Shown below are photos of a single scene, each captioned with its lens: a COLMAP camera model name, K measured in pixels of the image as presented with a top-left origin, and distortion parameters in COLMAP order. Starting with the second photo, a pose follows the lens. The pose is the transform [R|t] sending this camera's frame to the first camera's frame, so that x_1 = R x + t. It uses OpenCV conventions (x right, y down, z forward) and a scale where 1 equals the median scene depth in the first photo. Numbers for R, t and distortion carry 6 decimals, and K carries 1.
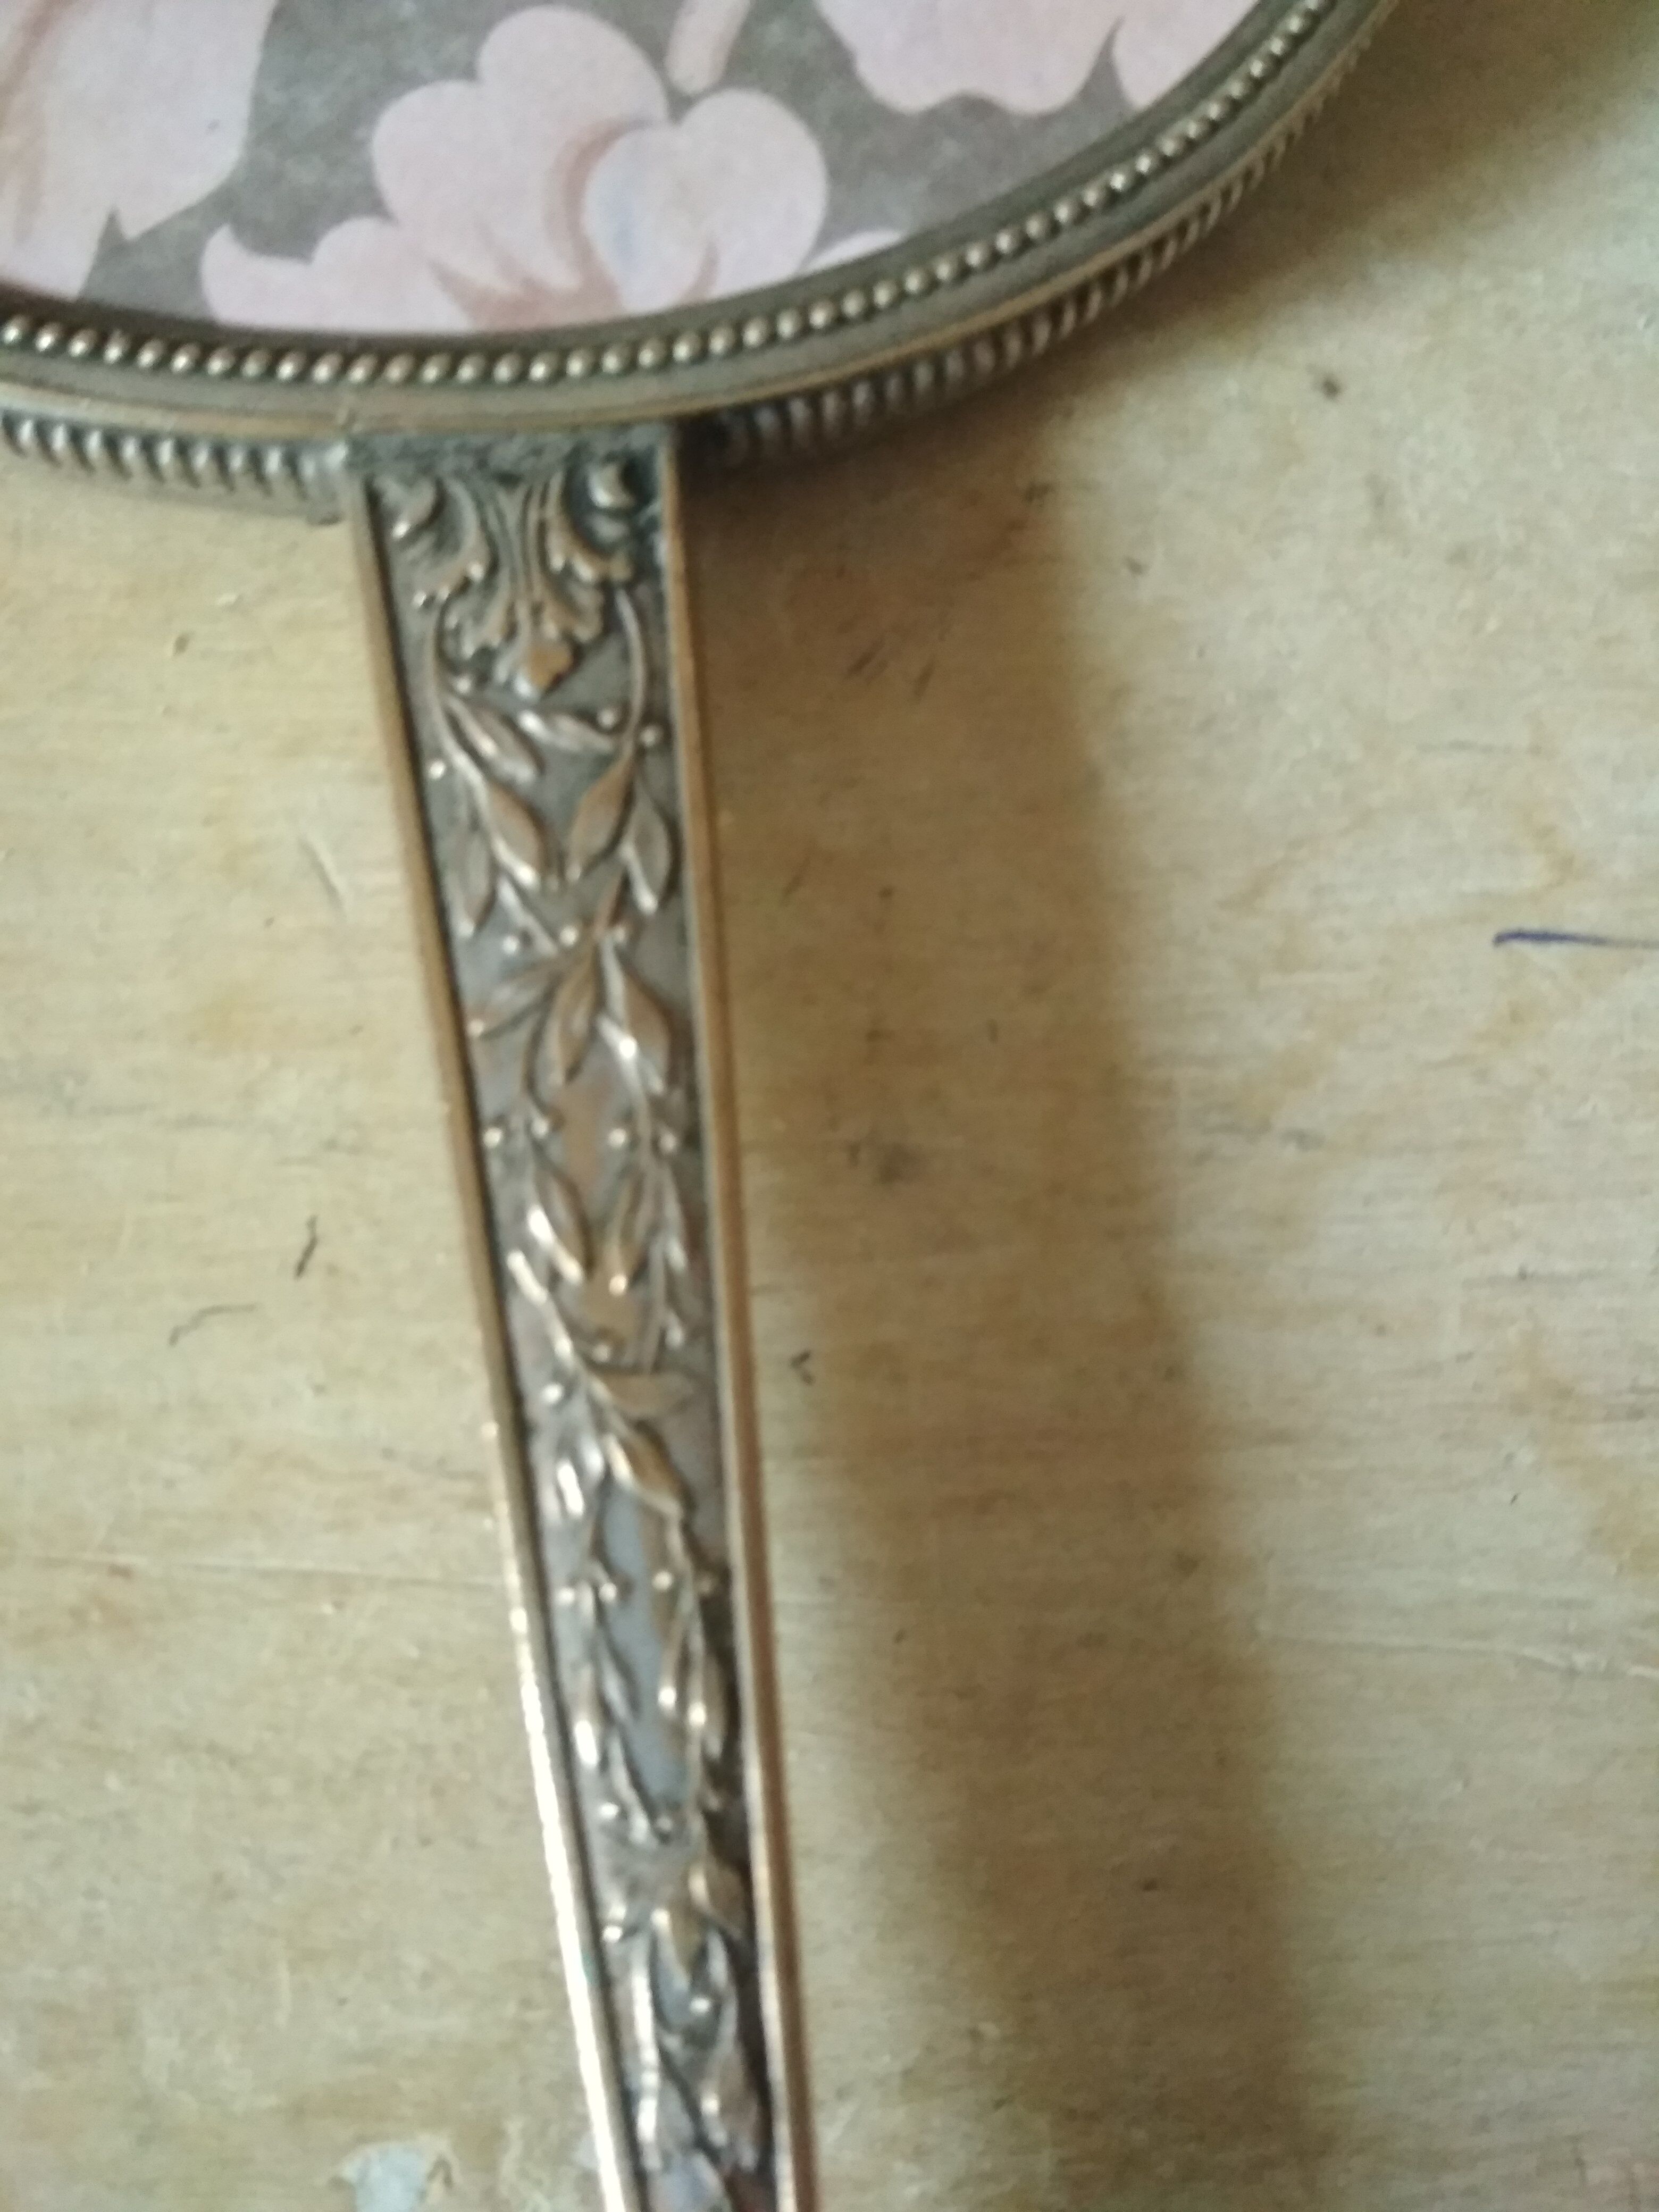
lens RADIAL K [[2140.7, 0, 833.3], [0, 2140.7, 1088.4], [0, 0, 1]] dist [0.042669, -0.126634]
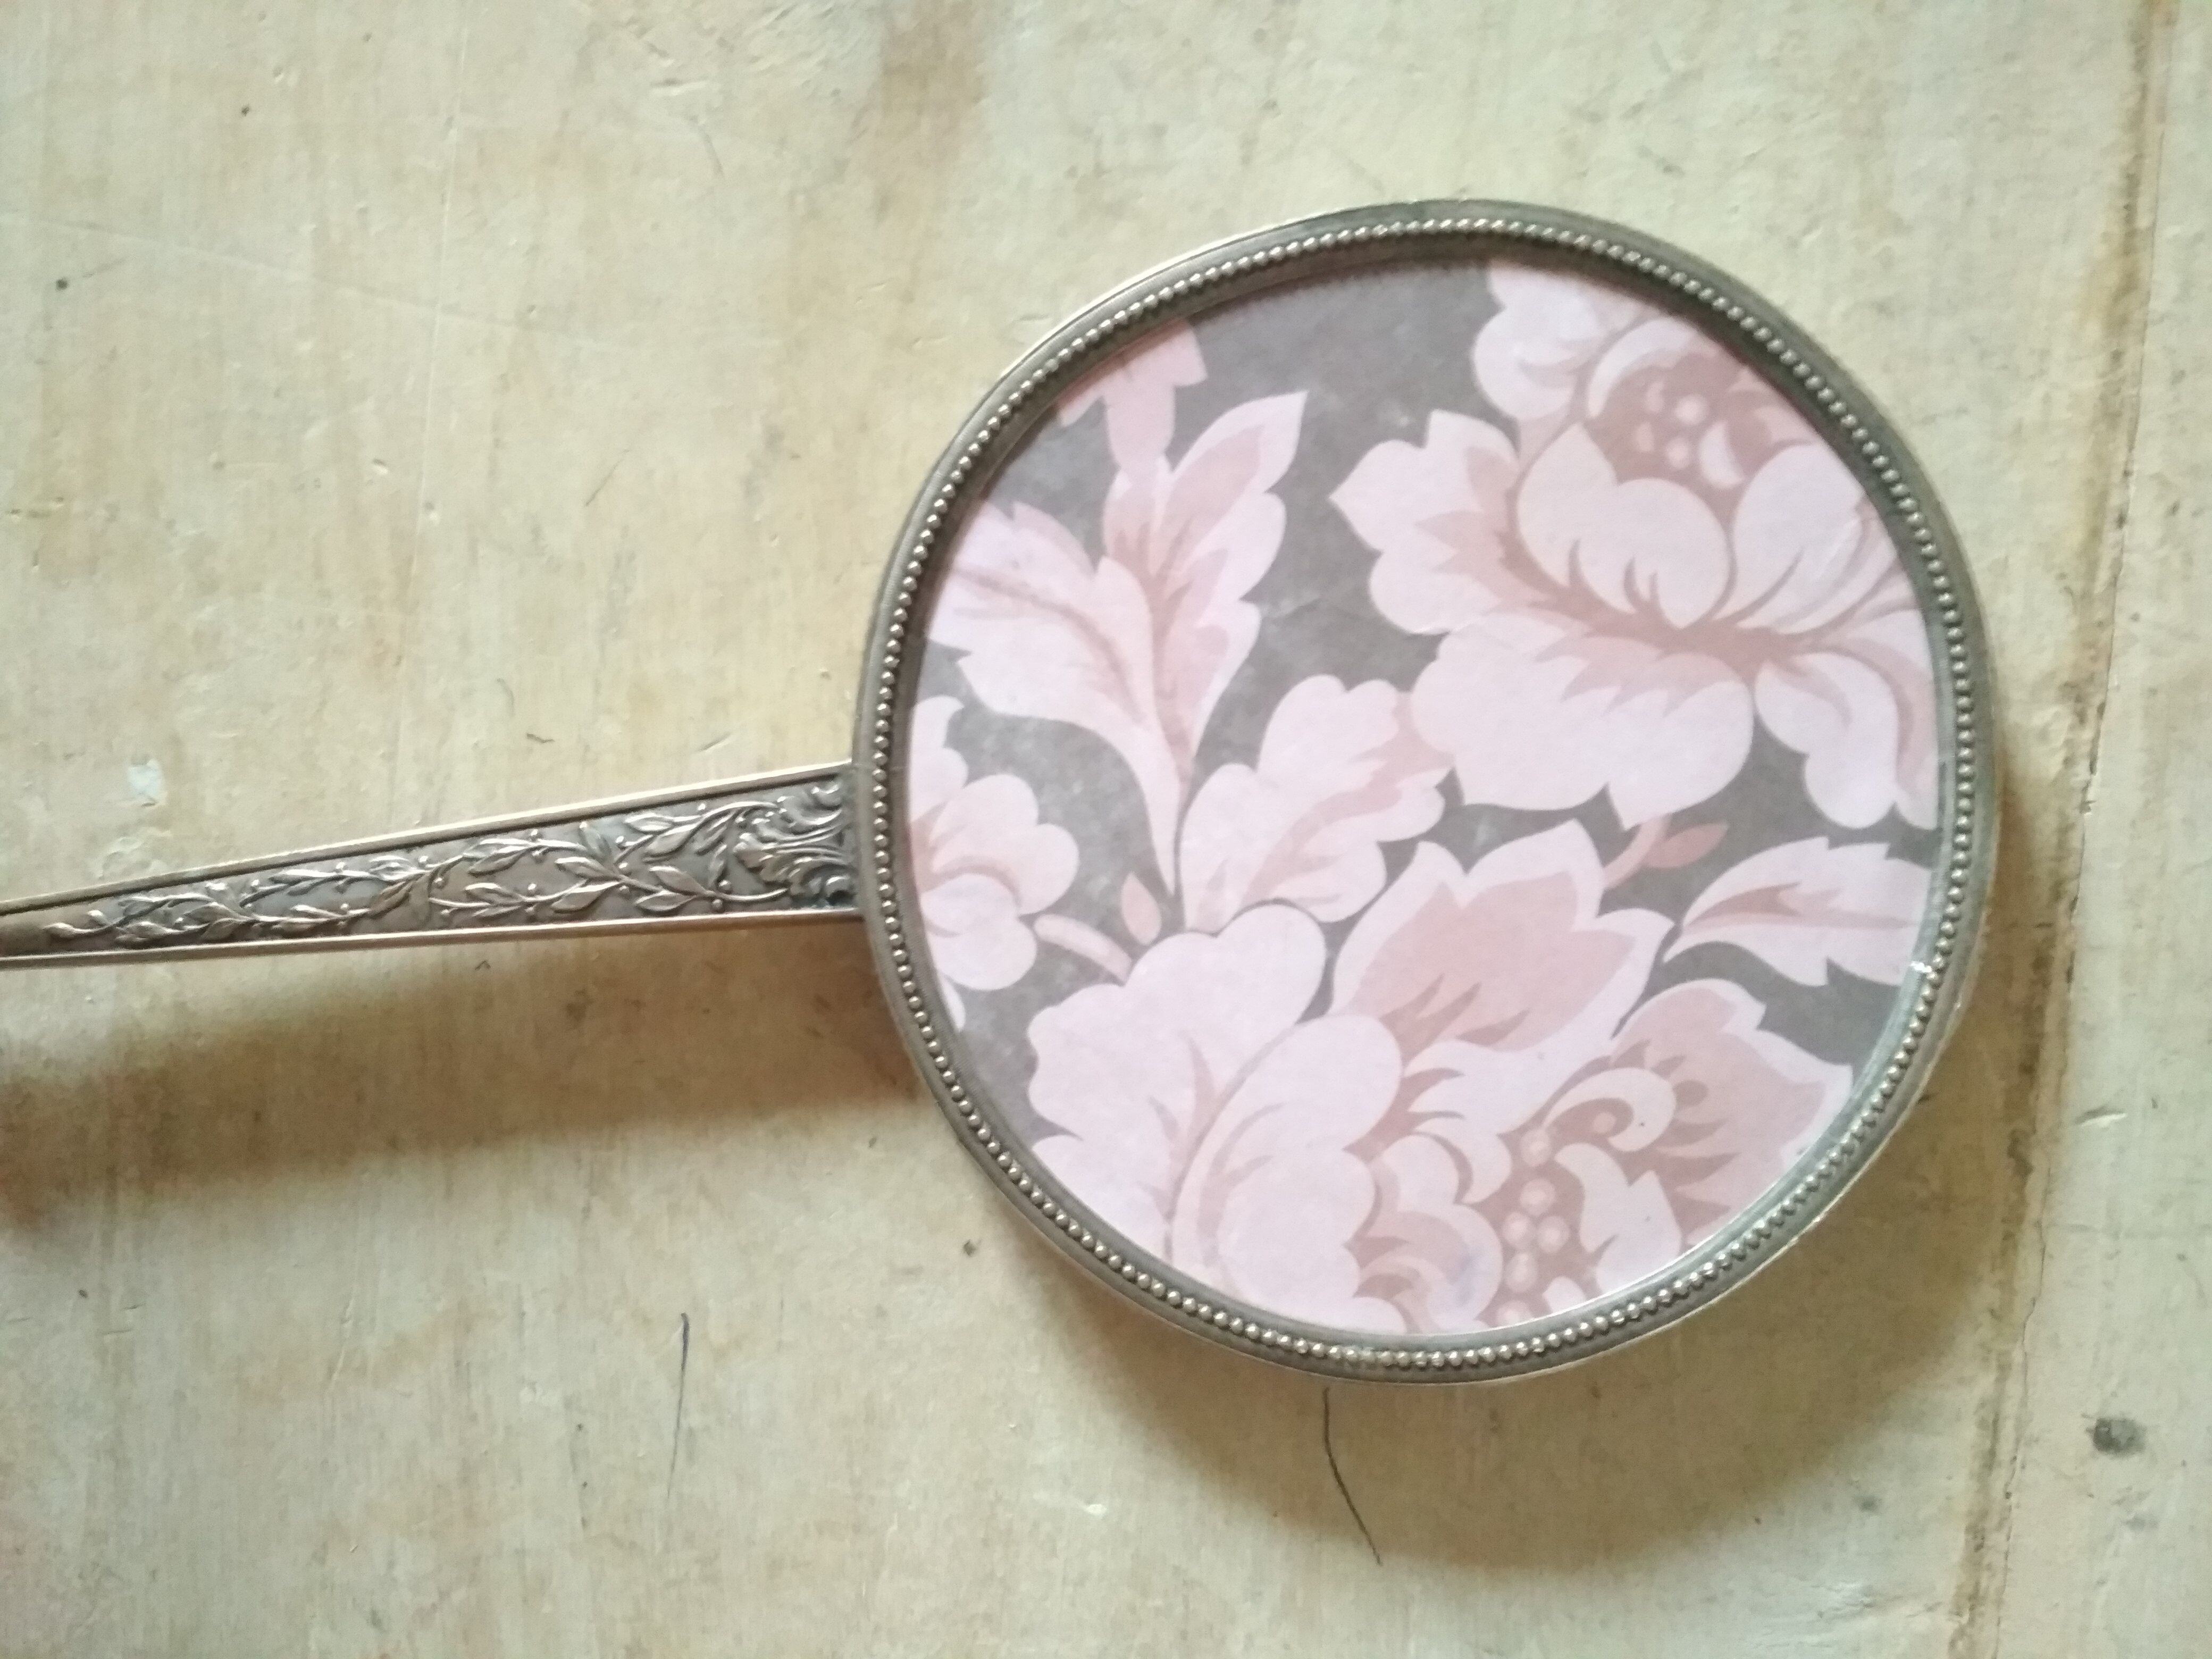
lens RADIAL K [[2140.7, 0, 1094.2], [0, 2140.7, 823.5], [0, 0, 1]] dist [0.042669, -0.126634]
pose [[-0.027035, 0.996811, -0.075075, -0.012132], [-0.972727, -0.008925, 0.231781, -1.041645], [0.230372, 0.079294, 0.969867, -1.037450]]
